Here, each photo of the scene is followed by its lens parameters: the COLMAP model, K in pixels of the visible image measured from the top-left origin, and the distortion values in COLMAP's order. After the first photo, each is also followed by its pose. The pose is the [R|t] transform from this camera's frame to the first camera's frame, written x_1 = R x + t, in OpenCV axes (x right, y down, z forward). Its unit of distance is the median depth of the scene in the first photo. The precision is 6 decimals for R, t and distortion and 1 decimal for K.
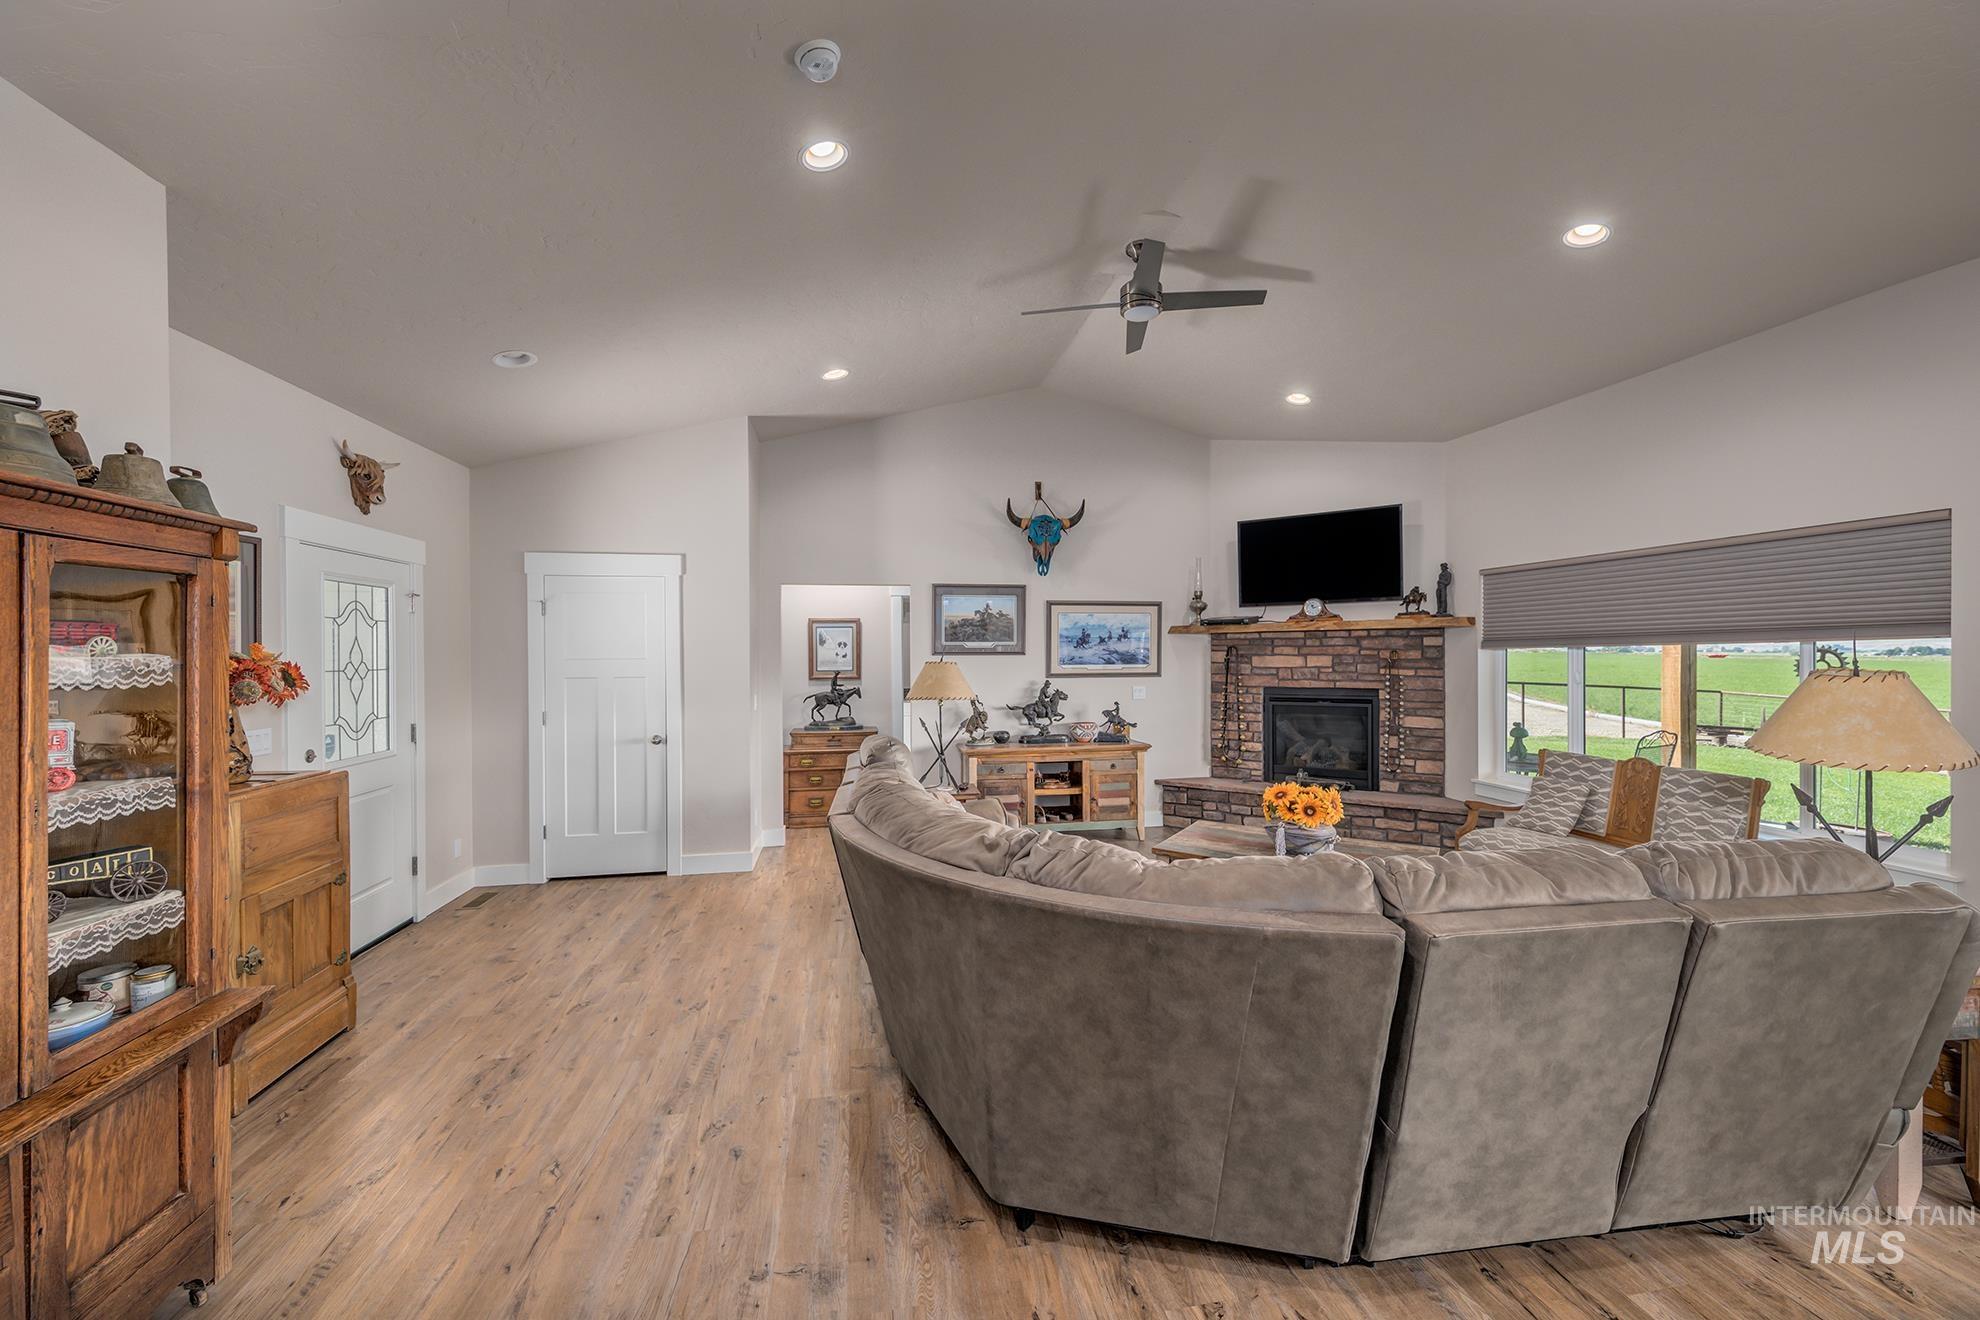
lens RADIAL K [[791.9, 0, 979.2], [0, 791.9, 668.8], [0, 0, 1]] dist [0.003327, -0.000307]
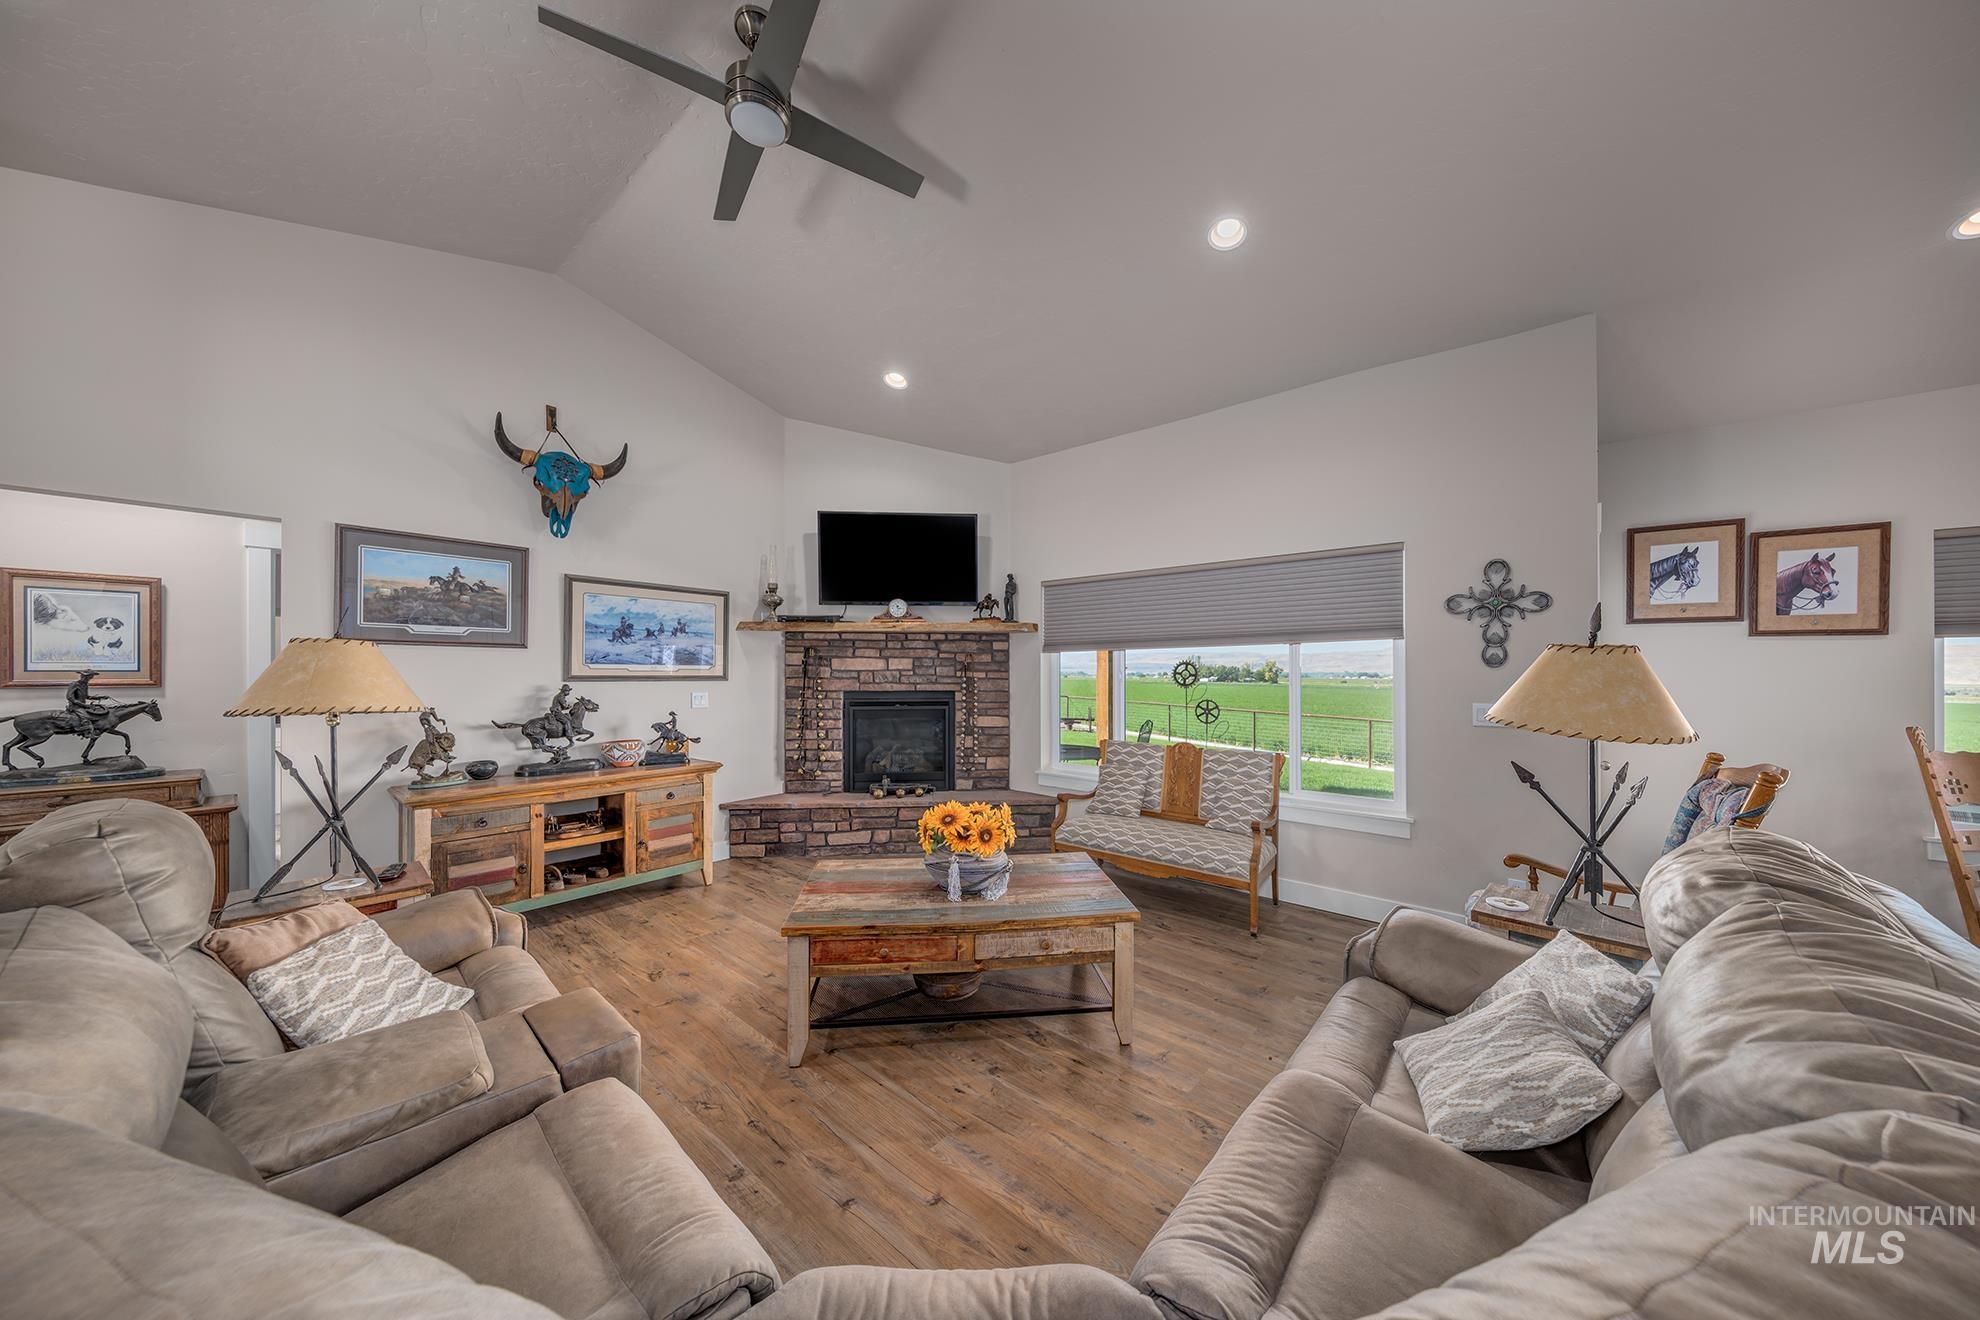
lens RADIAL K [[630.6, 0, 1002.0], [0, 630.6, 678.0], [0, 0, 1]] dist [-0.003715, -0.000362]
pose [[0.752854, 0.005149, 0.658168, 0.009070], [0.005698, 0.999881, -0.014341, 0.019484], [-0.658163, 0.014547, 0.752735, 0.323668]]
